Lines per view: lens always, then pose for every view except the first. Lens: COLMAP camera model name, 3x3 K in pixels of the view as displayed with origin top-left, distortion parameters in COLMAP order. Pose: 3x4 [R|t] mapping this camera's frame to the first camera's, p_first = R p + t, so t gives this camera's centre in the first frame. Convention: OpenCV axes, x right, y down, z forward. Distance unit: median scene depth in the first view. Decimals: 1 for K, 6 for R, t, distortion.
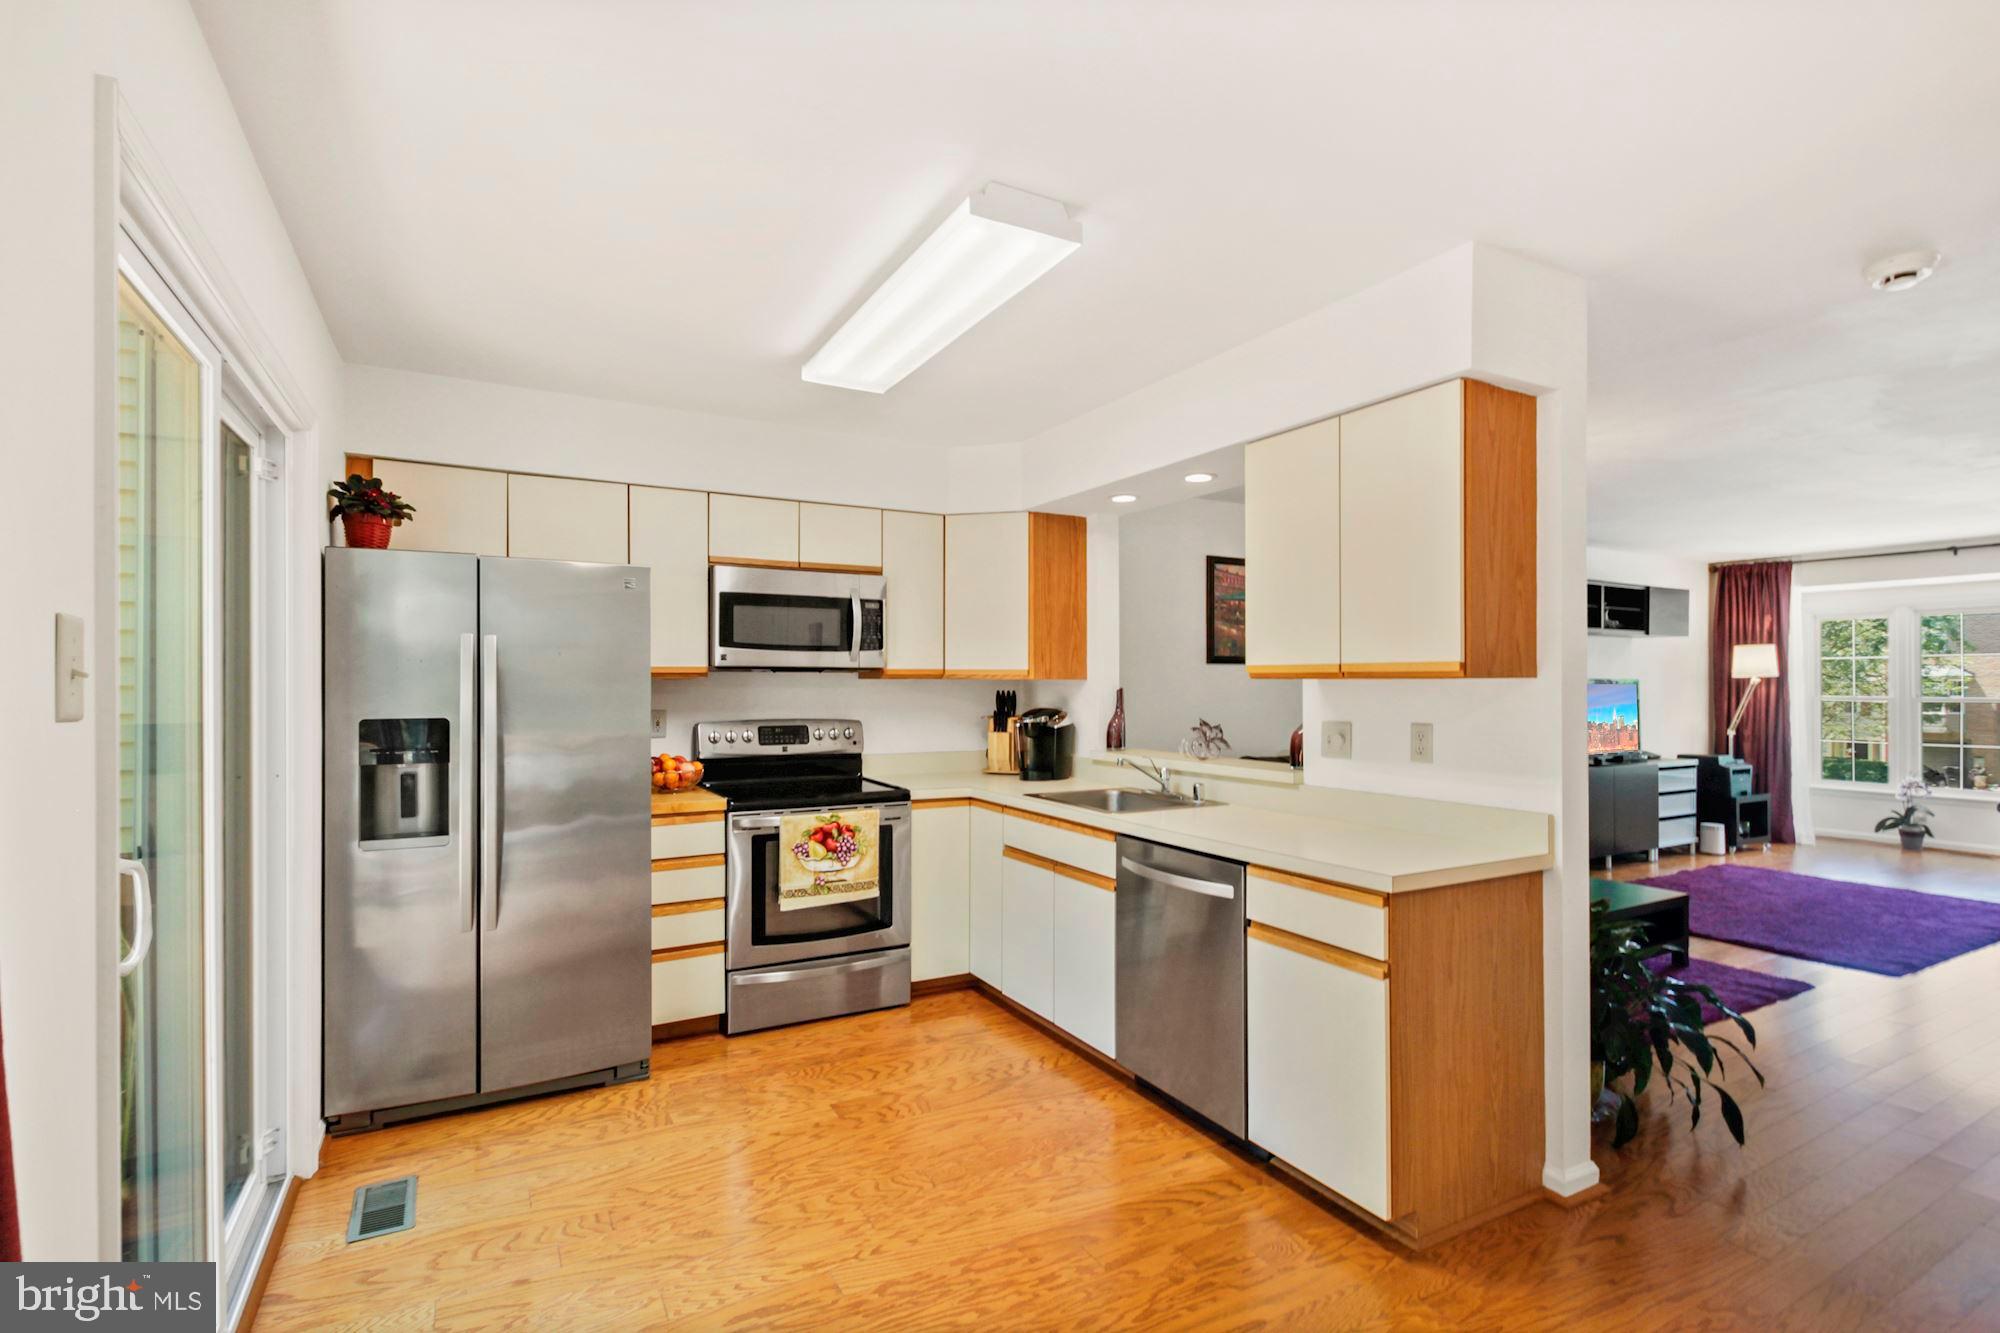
lens RADIAL K [[927.0, 0, 987.8], [0, 927.0, 683.0], [0, 0, 1]] dist [-0.000075, -0.000585]
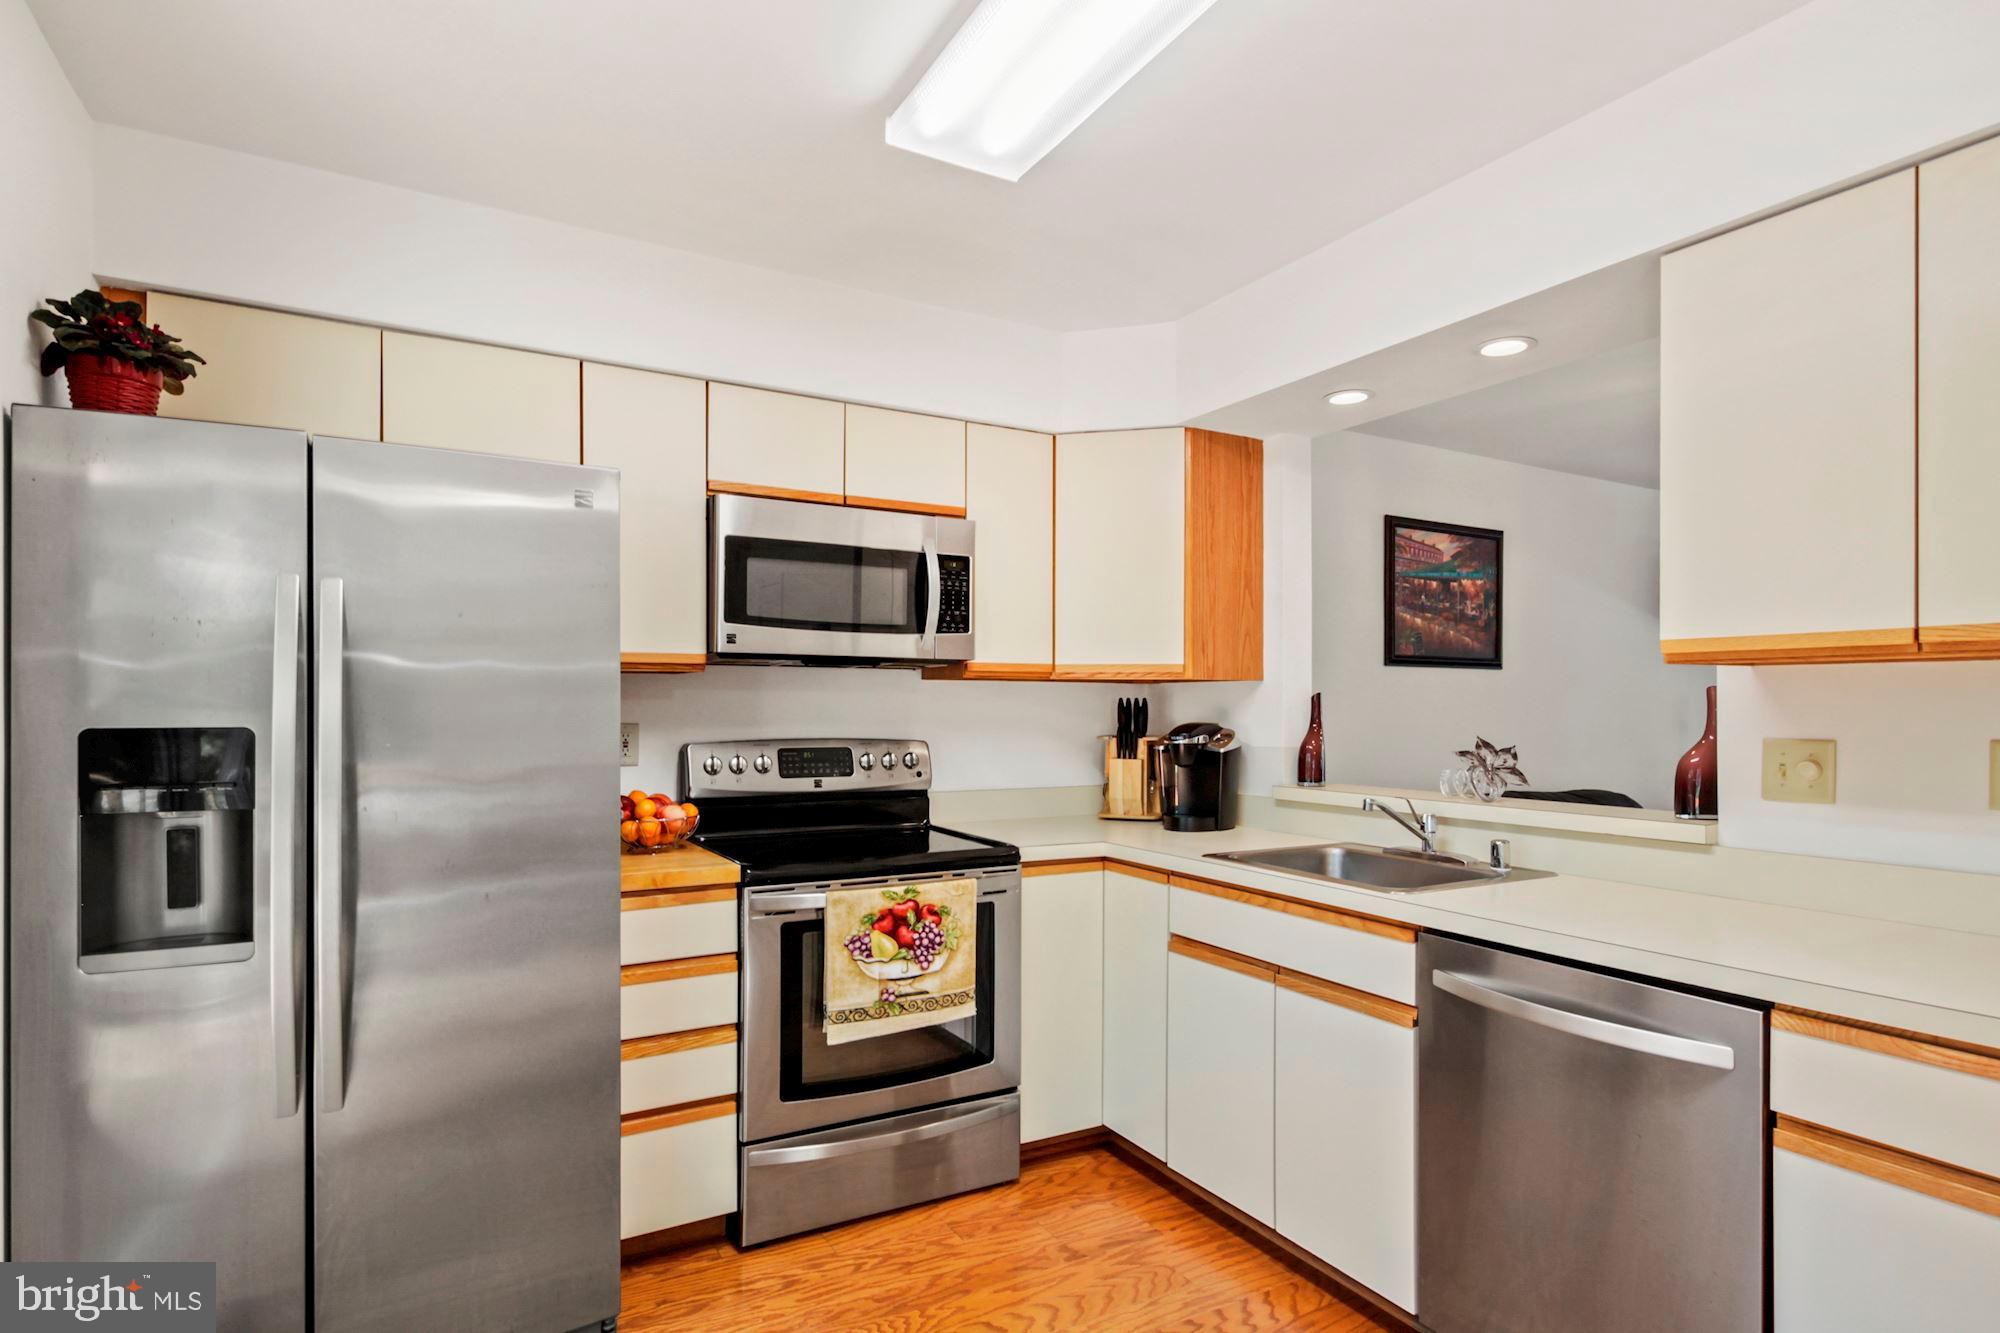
lens RADIAL K [[1029.1, 0, 985.6], [0, 1029.1, 710.6], [0, 0, 1]] dist [0.002282, -0.000457]
pose [[0.999979, 0.001746, 0.006285, -0.123295], [-0.001756, 0.999997, 0.001552, 0.021317], [-0.006282, -0.001563, 0.999979, 0.314030]]
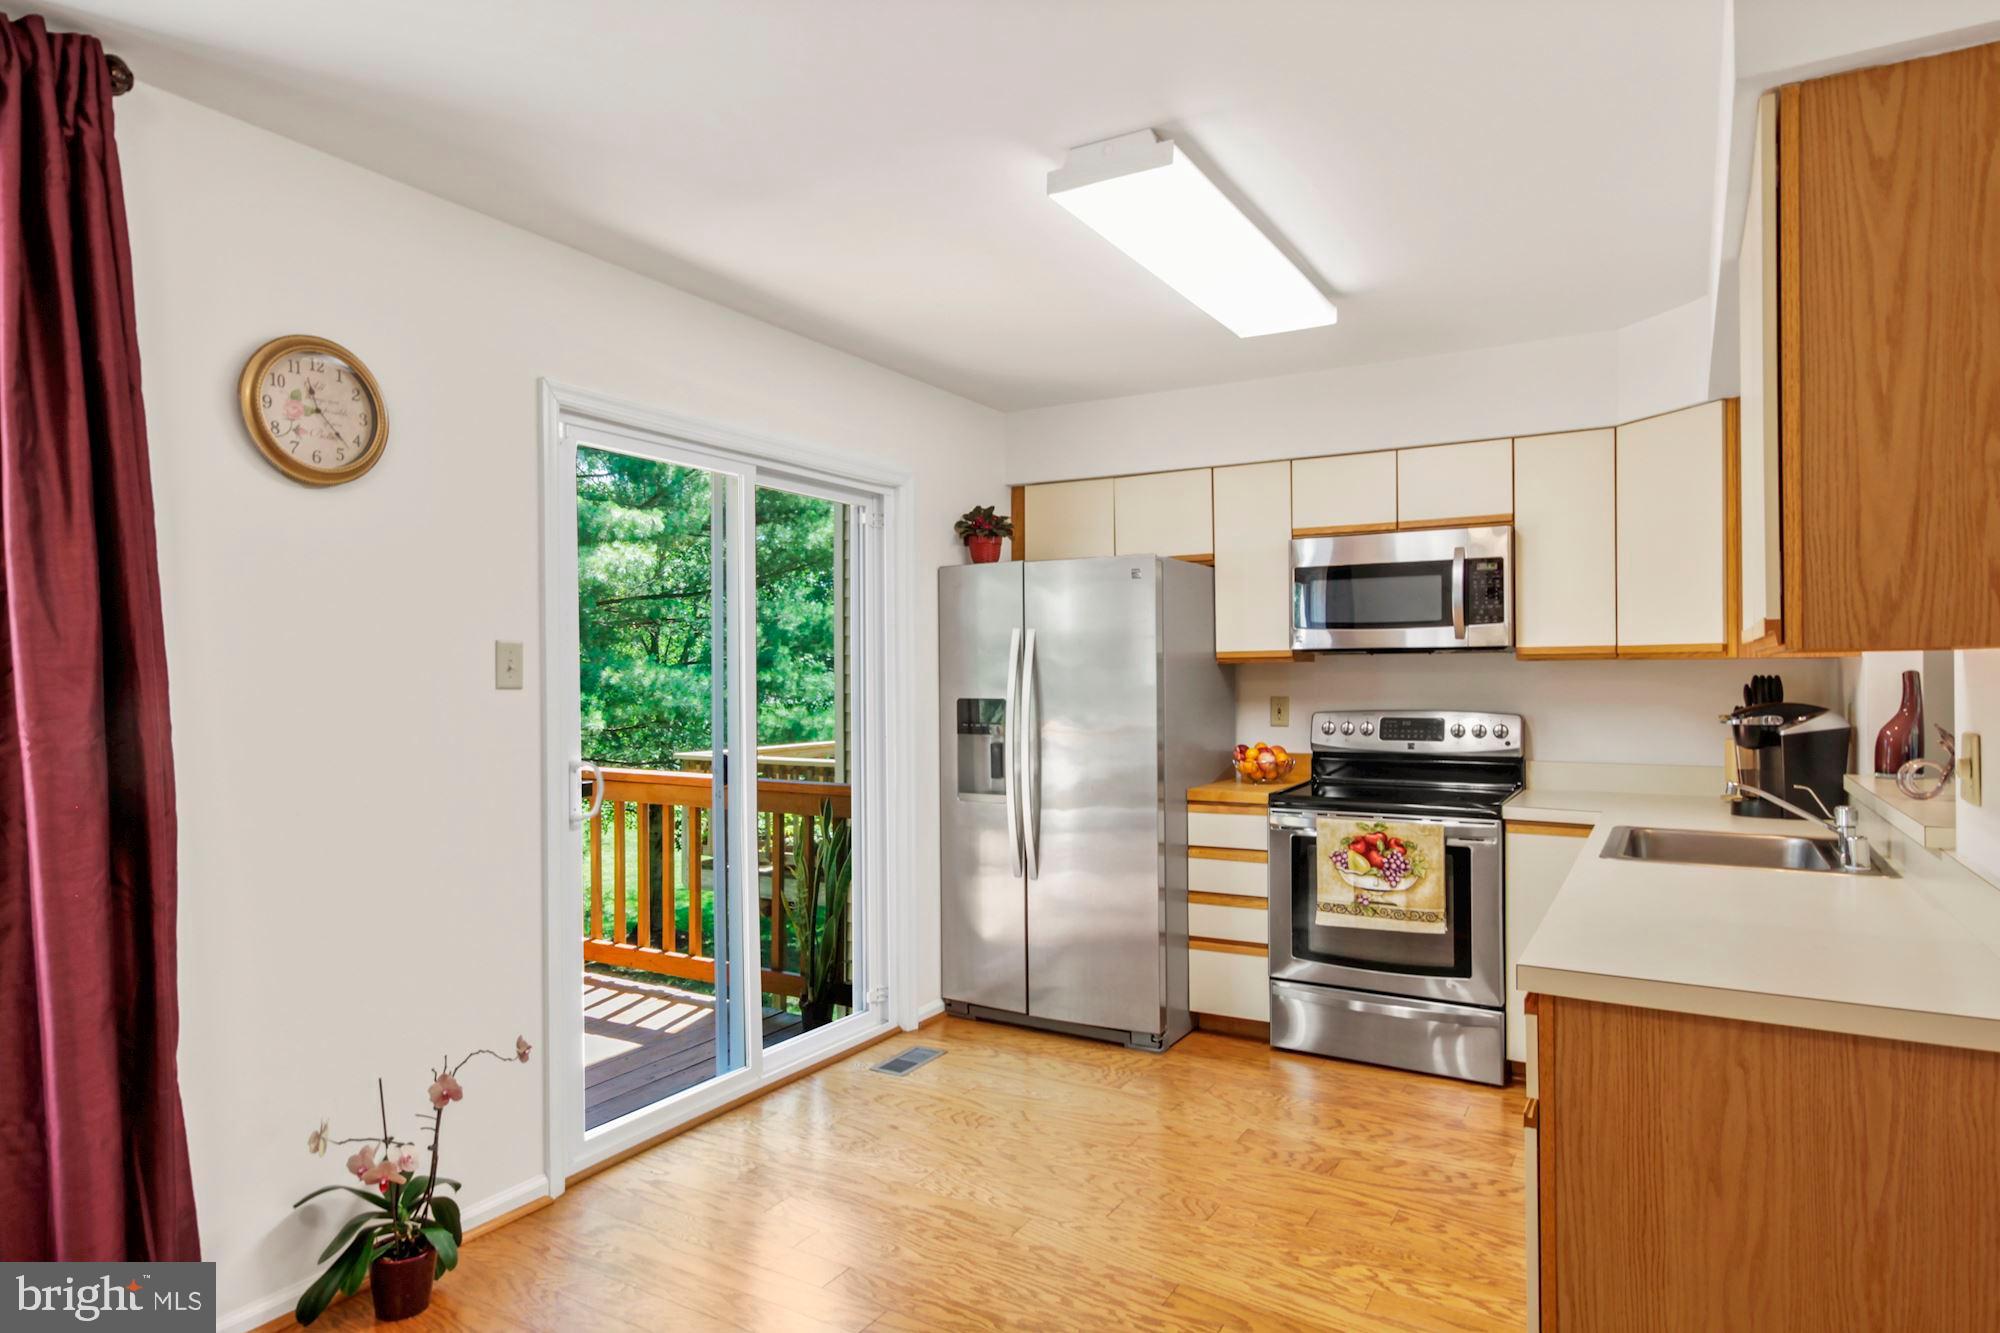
lens RADIAL K [[1147.2, 0, 988.6], [0, 1147.2, 675.9], [0, 0, 1]] dist [0.000235, -0.000353]
pose [[0.505432, -0.002271, -0.862863, 0.570995], [0.008273, 0.999963, 0.002214, 0.003420], [0.862827, -0.008257, 0.505433, 0.177907]]
